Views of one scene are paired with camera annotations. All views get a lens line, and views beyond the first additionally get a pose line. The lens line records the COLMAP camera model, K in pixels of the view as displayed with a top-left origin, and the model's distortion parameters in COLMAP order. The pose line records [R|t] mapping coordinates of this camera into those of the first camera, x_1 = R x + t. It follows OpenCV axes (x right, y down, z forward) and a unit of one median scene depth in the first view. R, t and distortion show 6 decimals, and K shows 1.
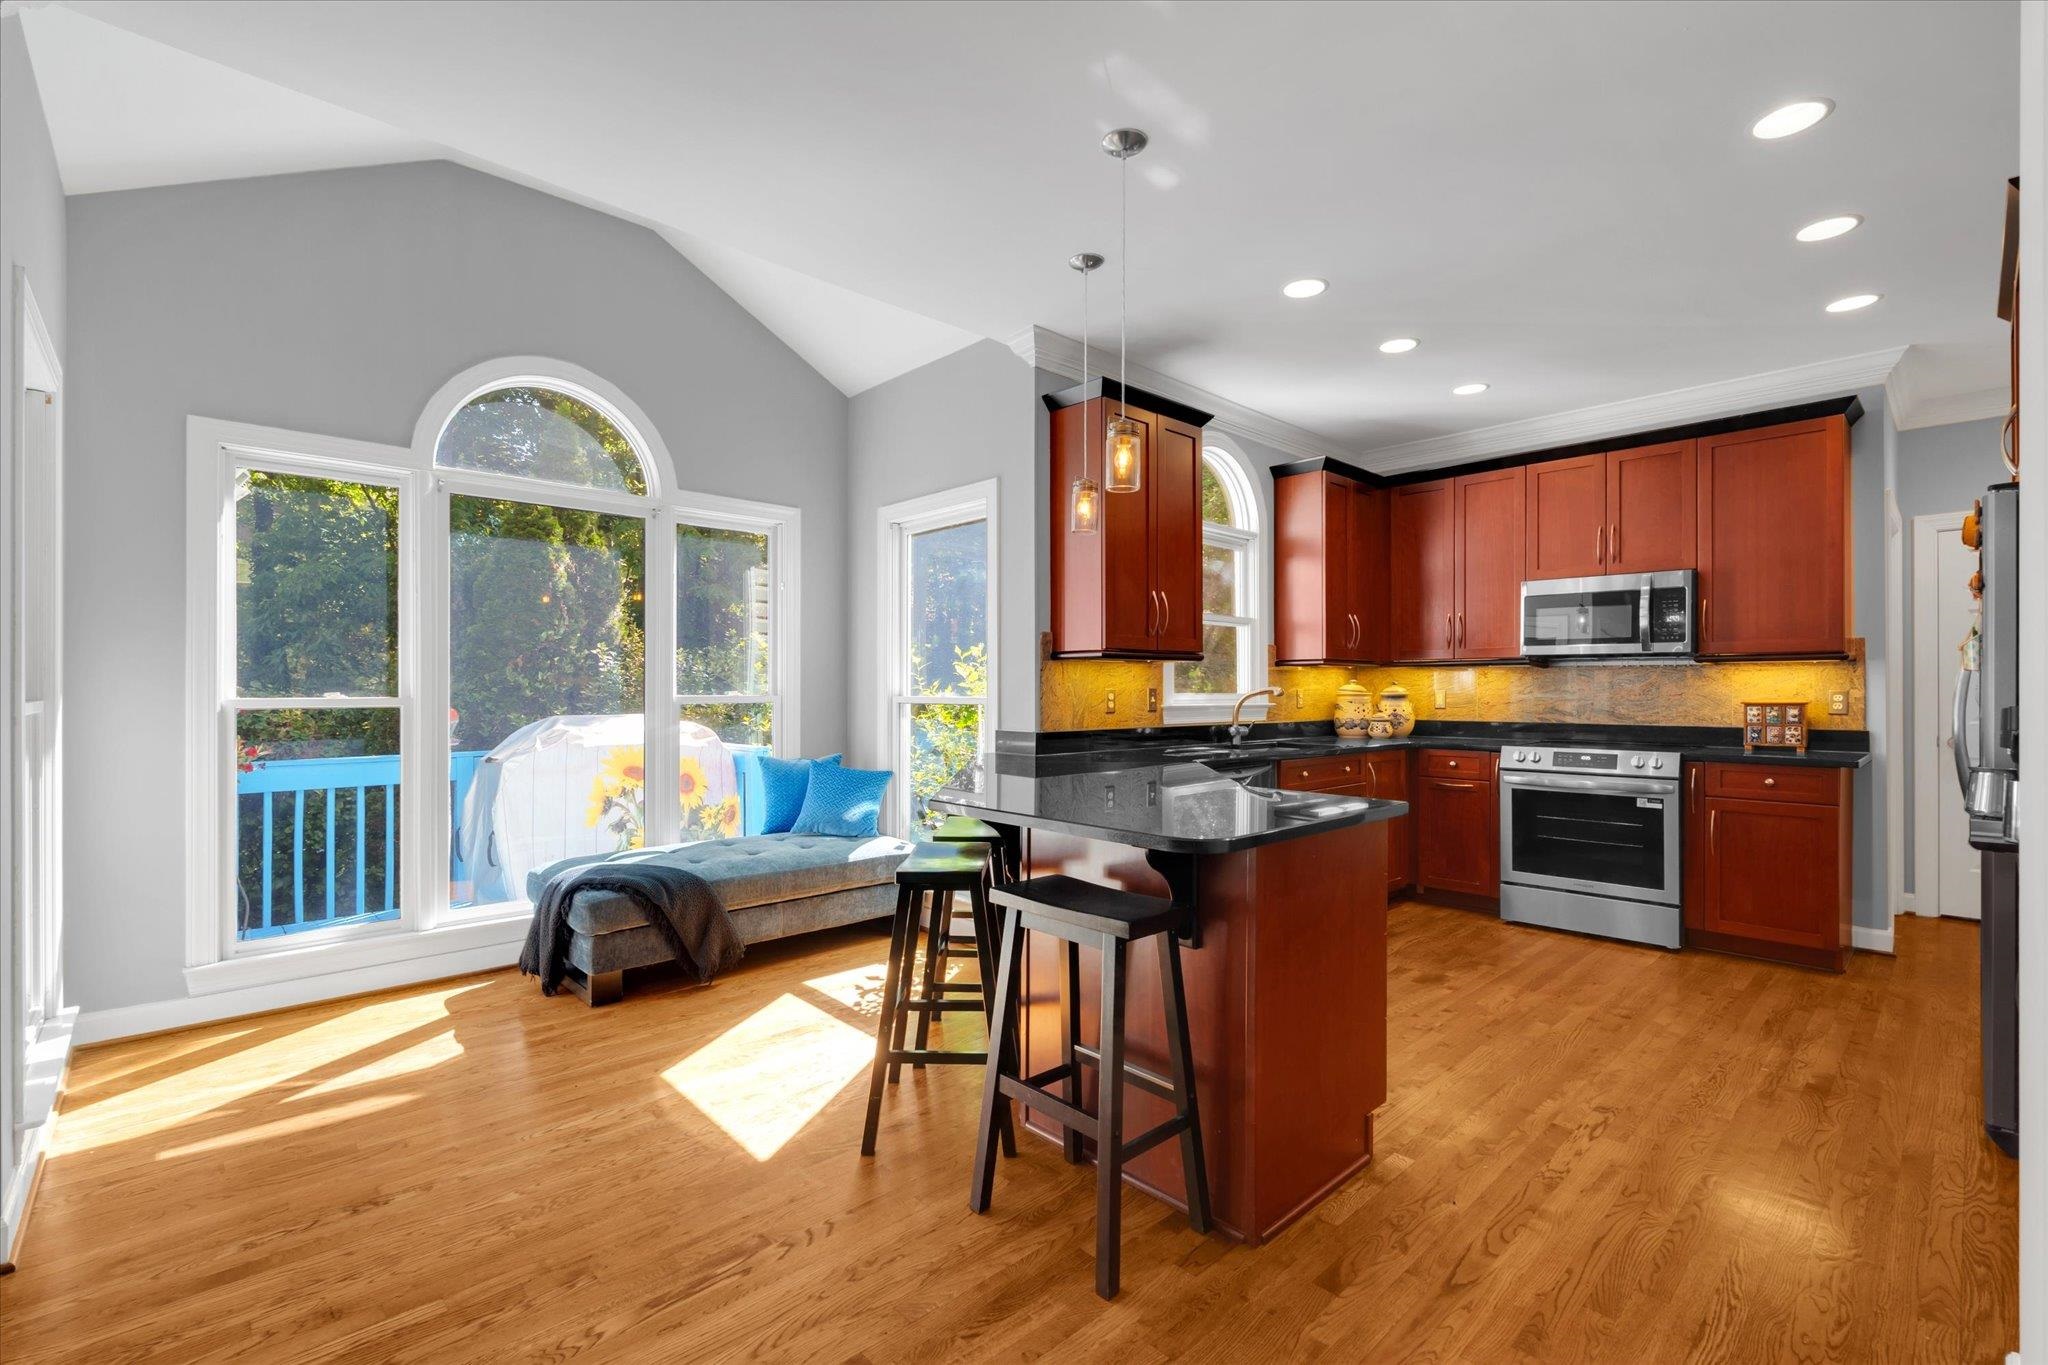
lens RADIAL K [[895.2, 0, 1032.1], [0, 895.2, 687.9], [0, 0, 1]] dist [-0.004609, -0.000116]
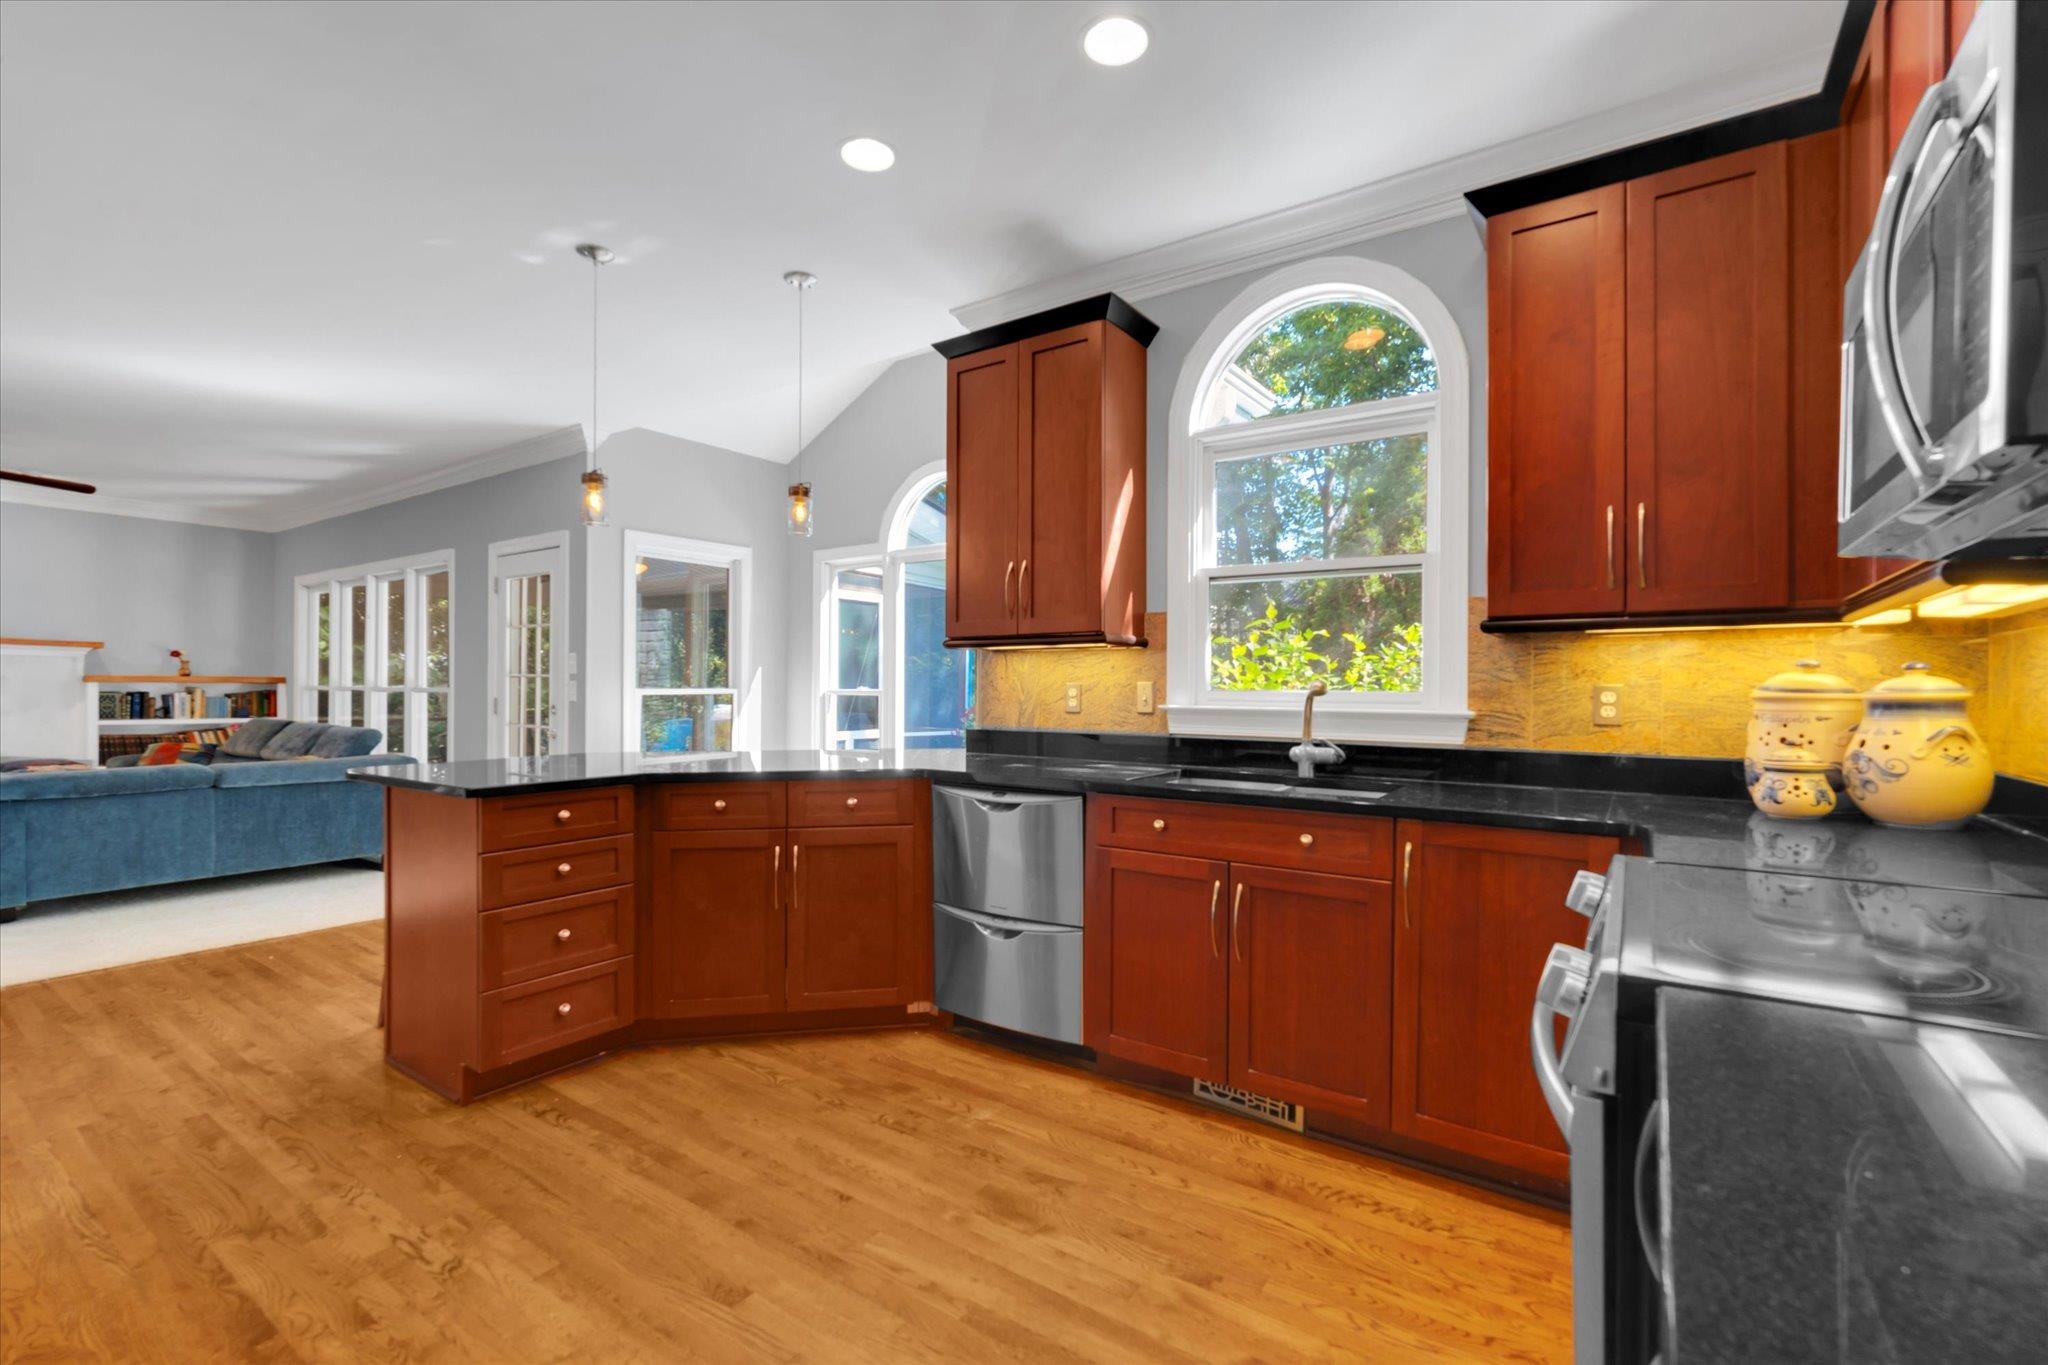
lens RADIAL K [[895.2, 0, 1032.1], [0, 895.2, 687.9], [0, 0, 1]] dist [-0.004609, -0.000116]
pose [[0.208641, 0.000444, -0.977992, 0.838358], [-0.004261, 0.999991, -0.000455, 0.005778], [0.977983, 0.004262, 0.208641, 0.762988]]
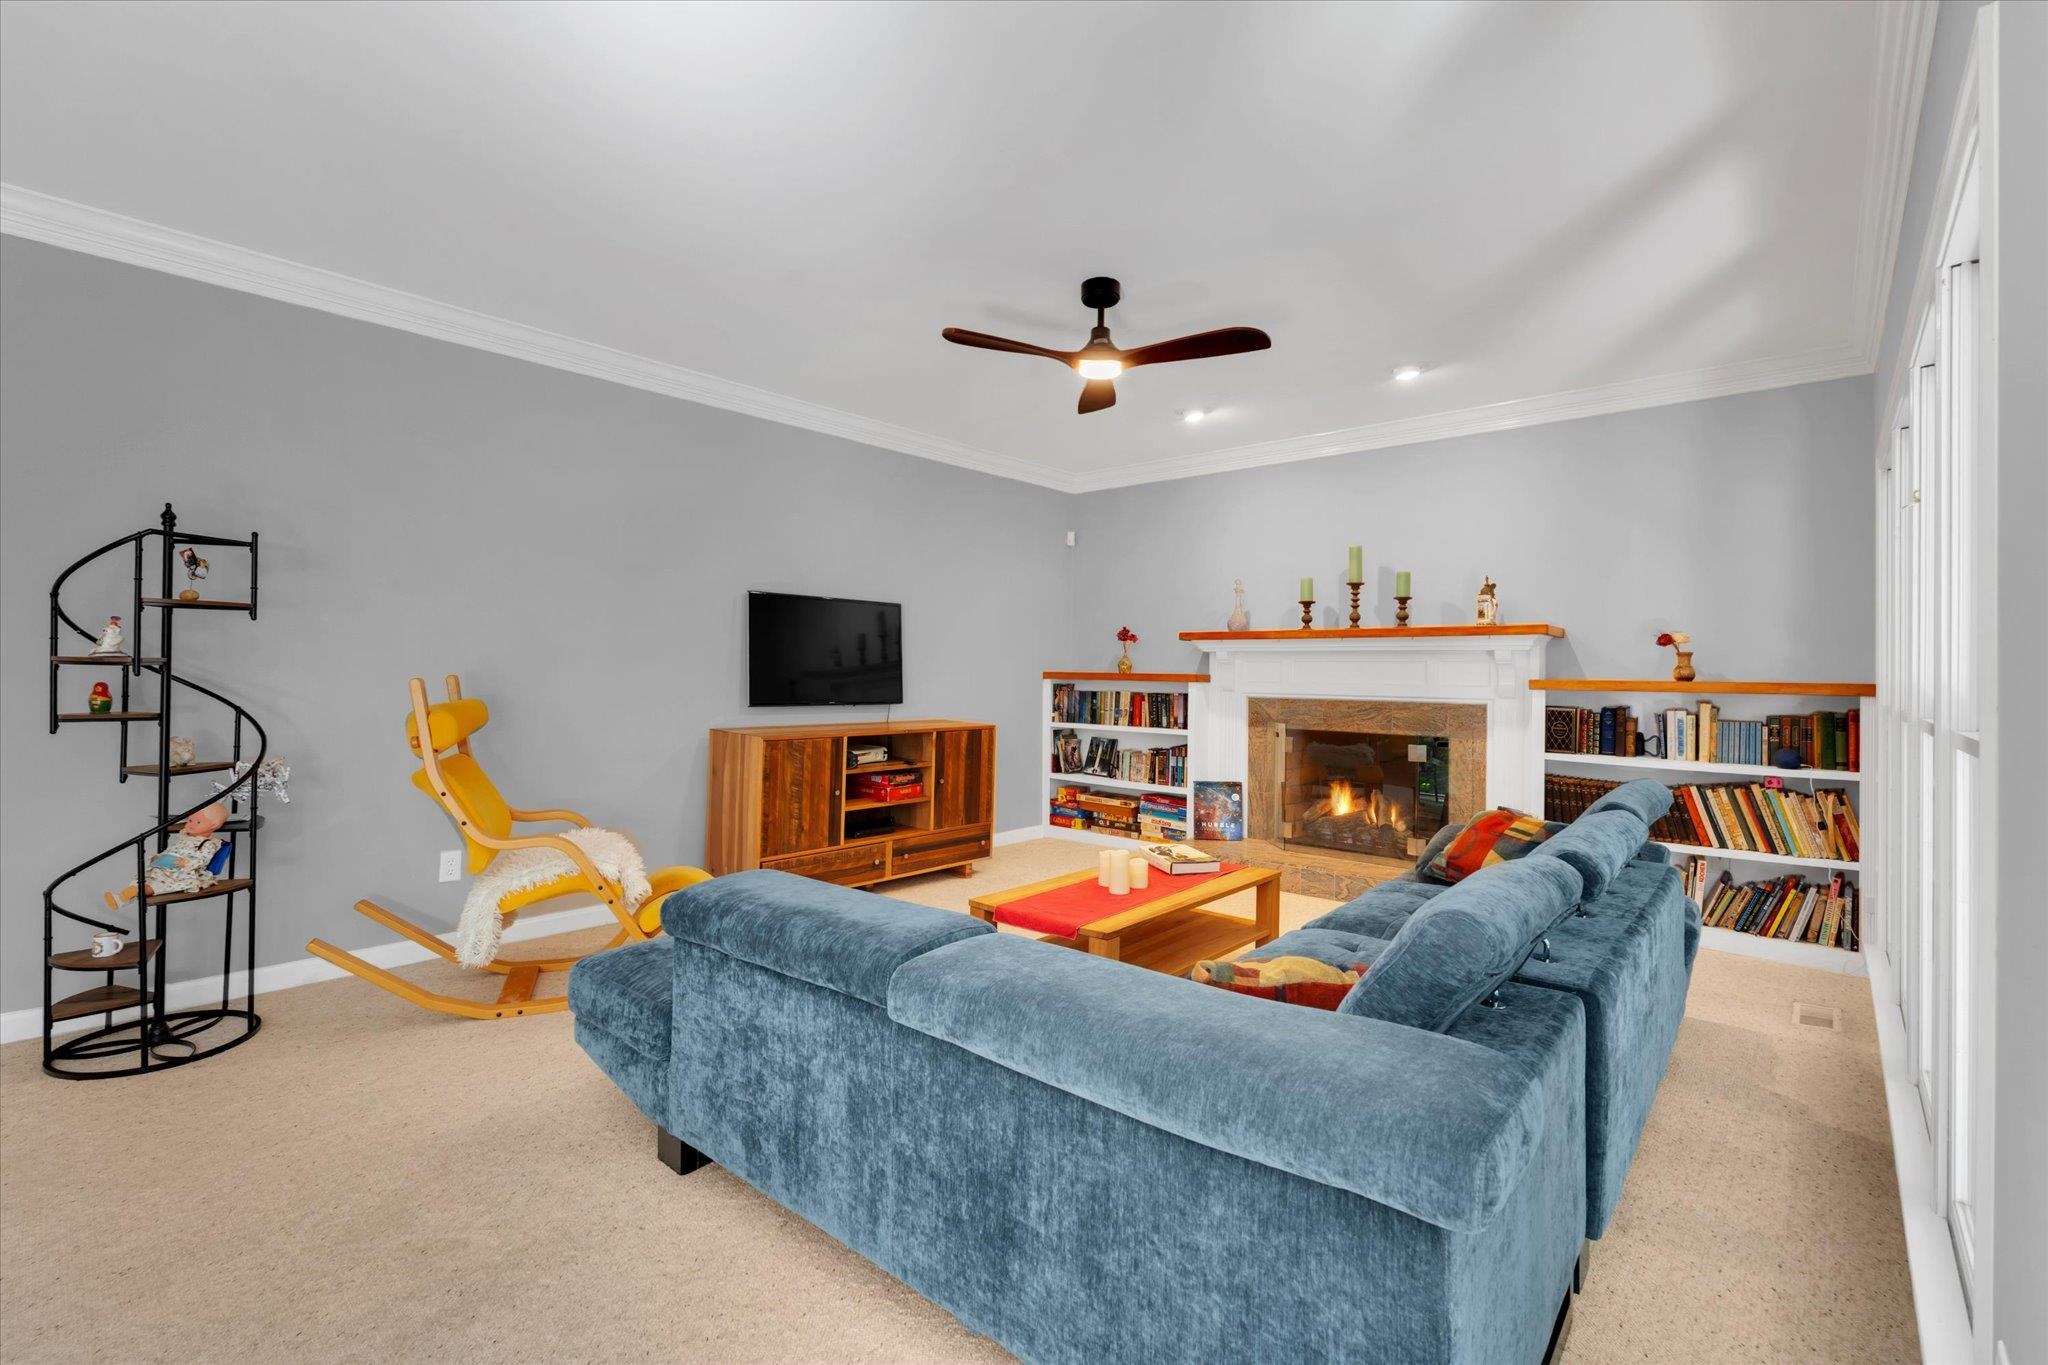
lens RADIAL K [[910.4, 0, 1032.1], [0, 910.4, 661.4], [0, 0, 1]] dist [-0.000051, 0.000029]
pose [[-0.995665, -0.016326, -0.091571, -0.458642], [-0.015389, 0.999822, -0.010930, -0.010704], [0.091733, -0.009474, -0.995739, 0.395008]]
